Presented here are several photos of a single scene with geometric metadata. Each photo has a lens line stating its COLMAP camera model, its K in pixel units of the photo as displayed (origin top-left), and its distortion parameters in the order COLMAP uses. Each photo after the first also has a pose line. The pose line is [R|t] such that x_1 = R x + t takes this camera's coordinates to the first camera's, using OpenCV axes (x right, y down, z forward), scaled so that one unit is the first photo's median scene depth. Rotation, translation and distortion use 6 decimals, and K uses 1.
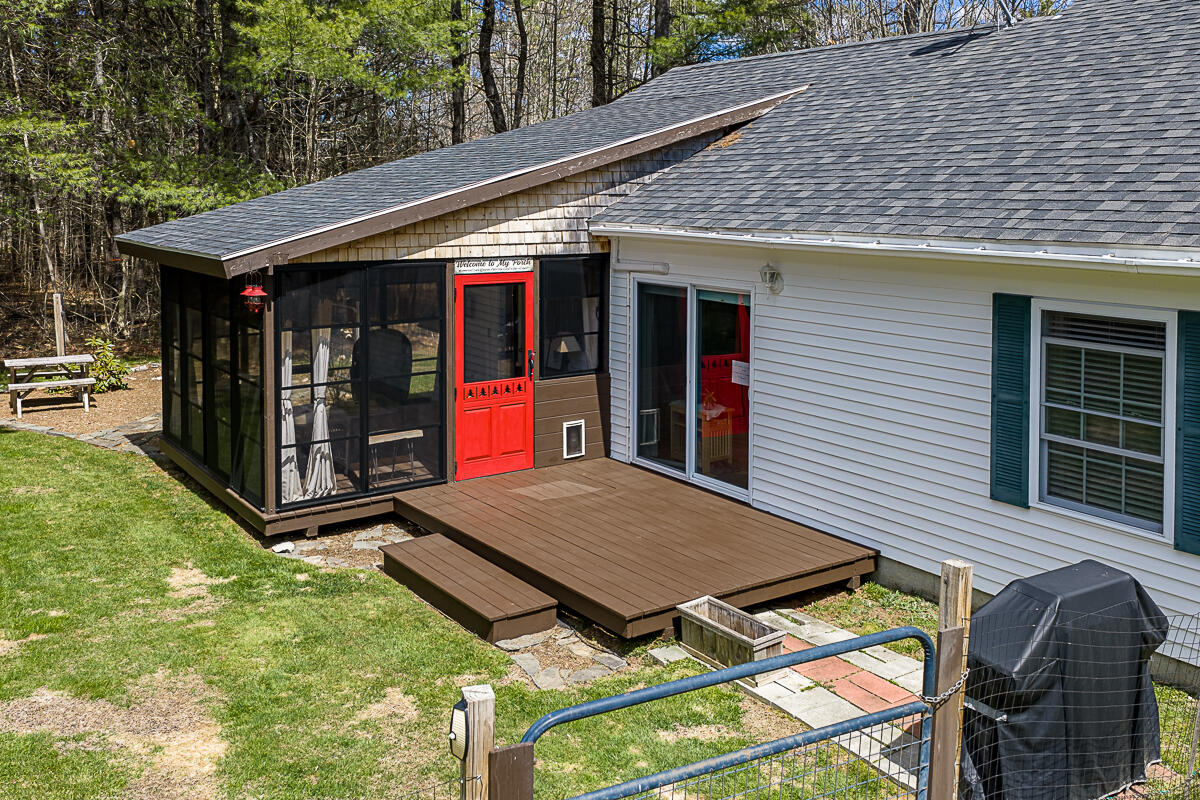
lens RADIAL K [[1057.6, 0, 595.7], [0, 1057.6, 228.4], [0, 0, 1]] dist [0.020404, -0.011553]
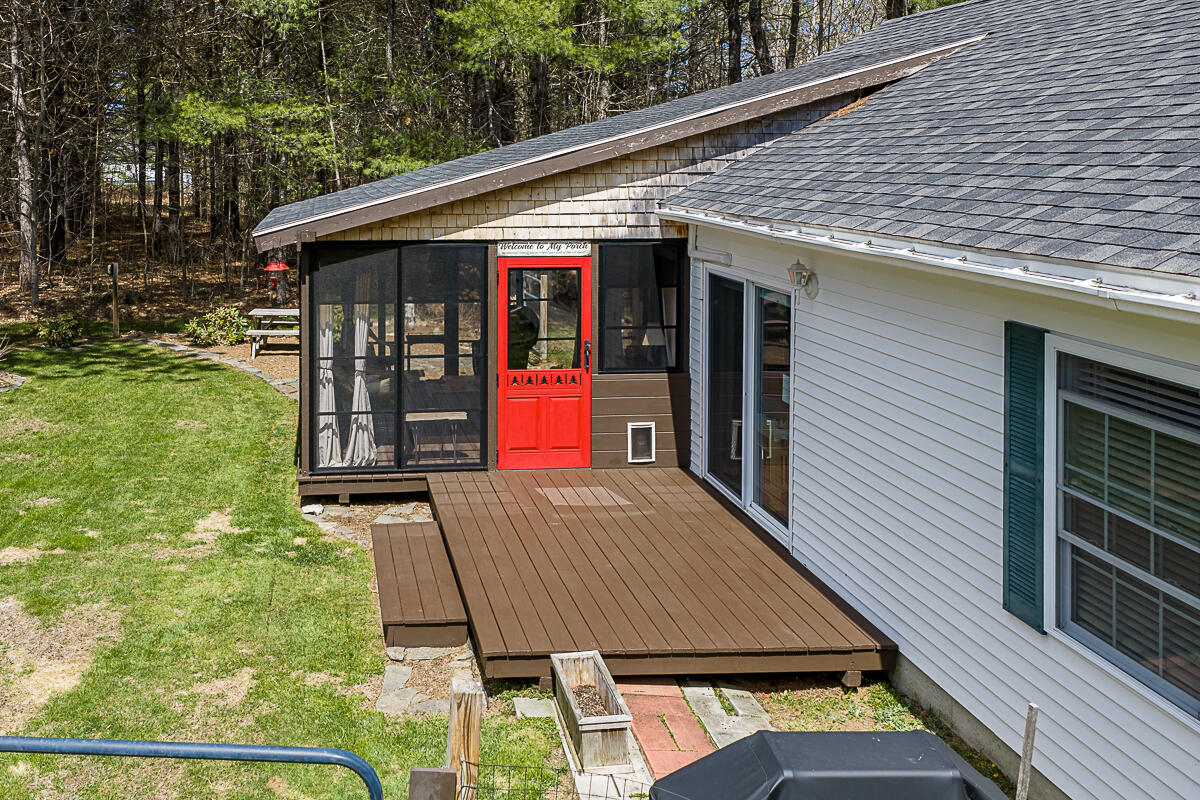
lens RADIAL K [[1038.0, 0, 404.1], [0, 1038.0, 174.0], [0, 0, 1]] dist [0.002046, 0.013143]
pose [[0.859491, 0.001637, -0.511149, 0.282195], [-0.010895, 0.999826, -0.015117, -0.017049], [0.511035, 0.018561, 0.859359, 0.135373]]
